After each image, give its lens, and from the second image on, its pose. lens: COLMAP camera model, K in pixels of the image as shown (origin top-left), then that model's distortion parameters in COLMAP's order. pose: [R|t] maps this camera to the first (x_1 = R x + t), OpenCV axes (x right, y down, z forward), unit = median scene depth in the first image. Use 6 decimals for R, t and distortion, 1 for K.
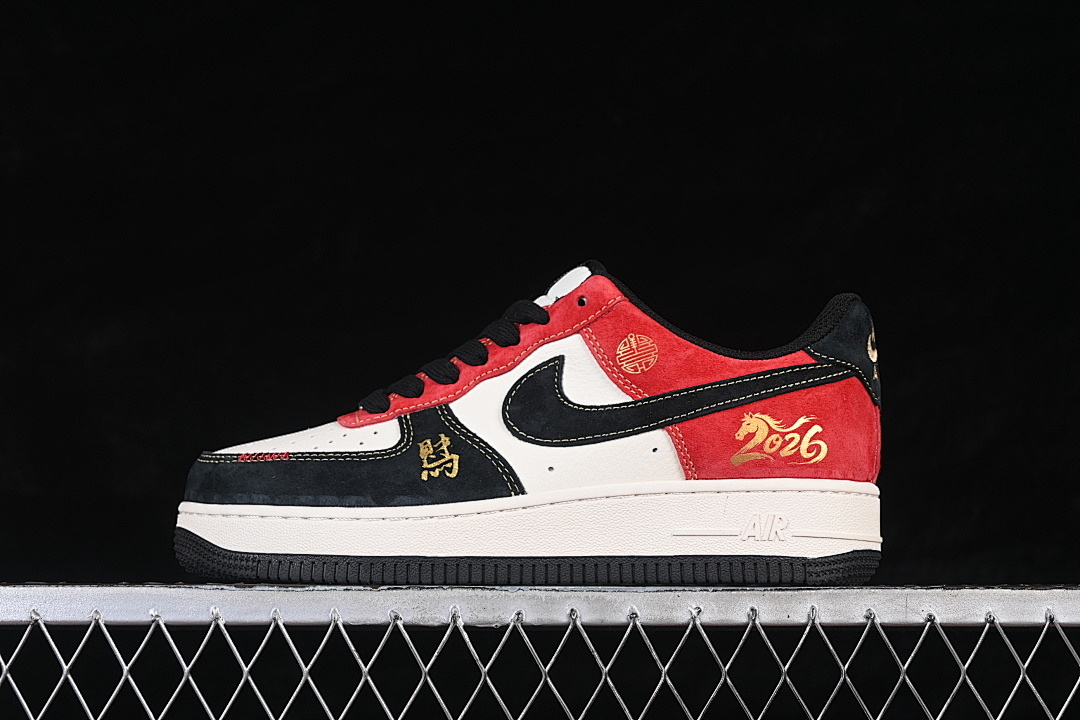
lens RADIAL K [[2341.0, 0, 540.0], [0, 2341.0, 360.0], [0, 0, 1]] dist [0.041561, -0.105458]
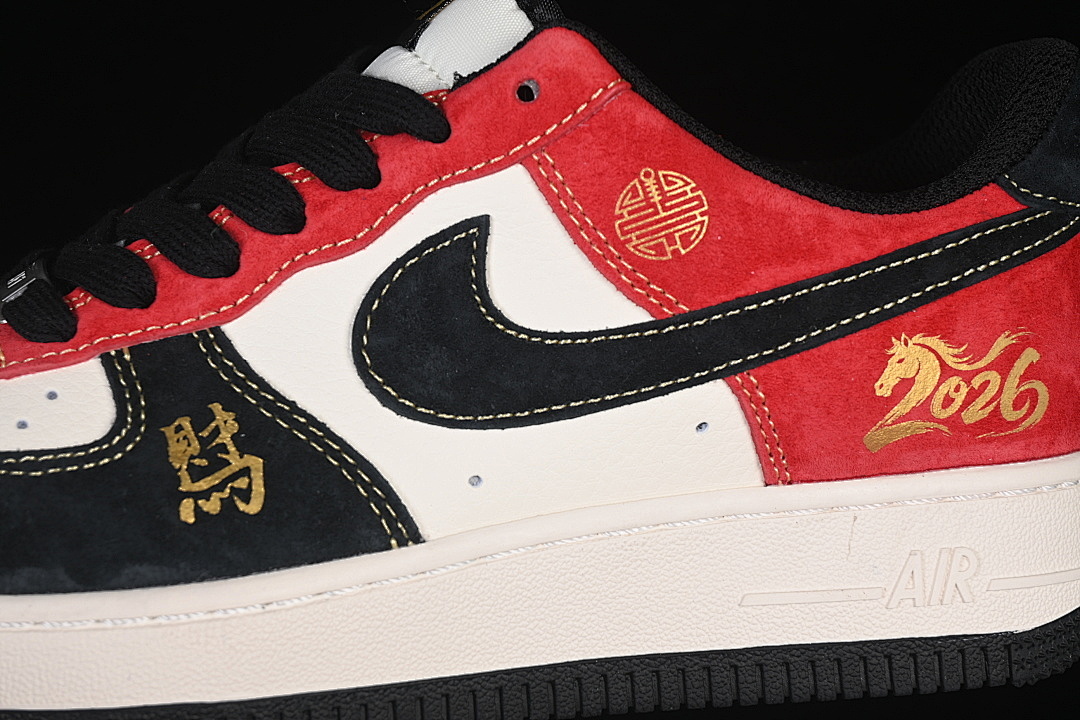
lens RADIAL K [[2341.0, 0, 540.0], [0, 2341.0, 360.0], [0, 0, 1]] dist [0.041561, -0.105458]
pose [[0.971751, -0.058183, 0.228724, -0.083312], [0.002081, 0.971211, 0.238213, -0.081071], [-0.235999, -0.231008, 0.943896, 0.580352]]
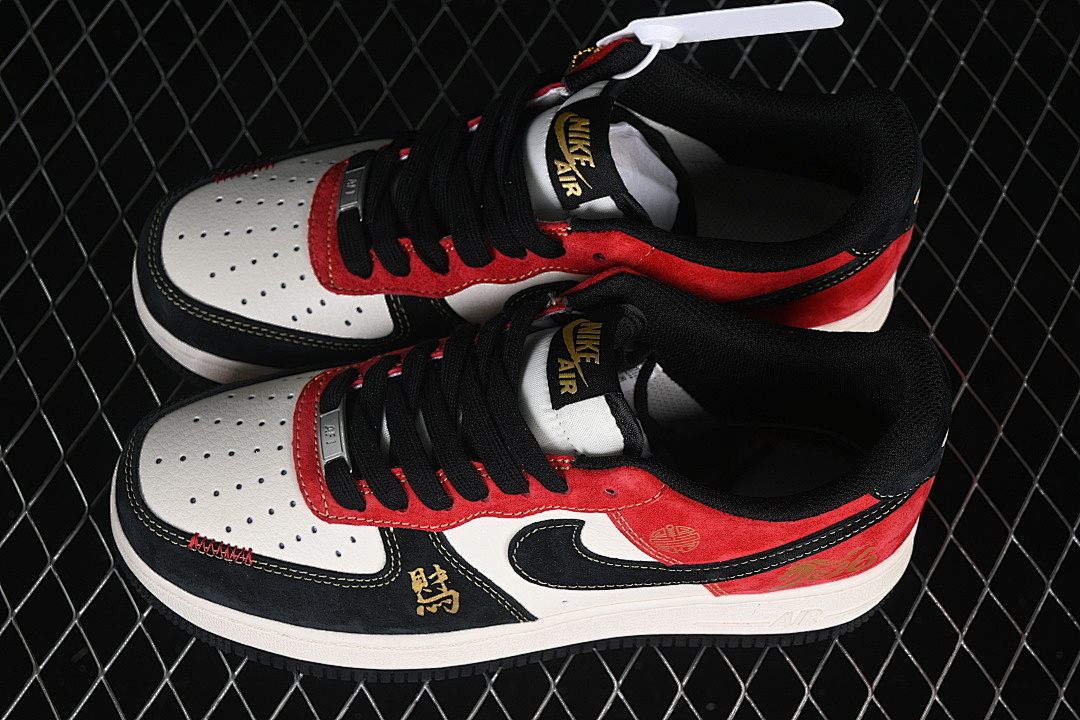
lens RADIAL K [[2341.0, 0, 540.0], [0, 2341.0, 360.0], [0, 0, 1]] dist [0.041561, -0.105458]
pose [[0.990504, -0.091263, 0.102826, -0.086320], [-0.053060, 0.436216, 0.898276, -0.777557], [-0.126834, -0.895202, 0.427231, 0.703737]]
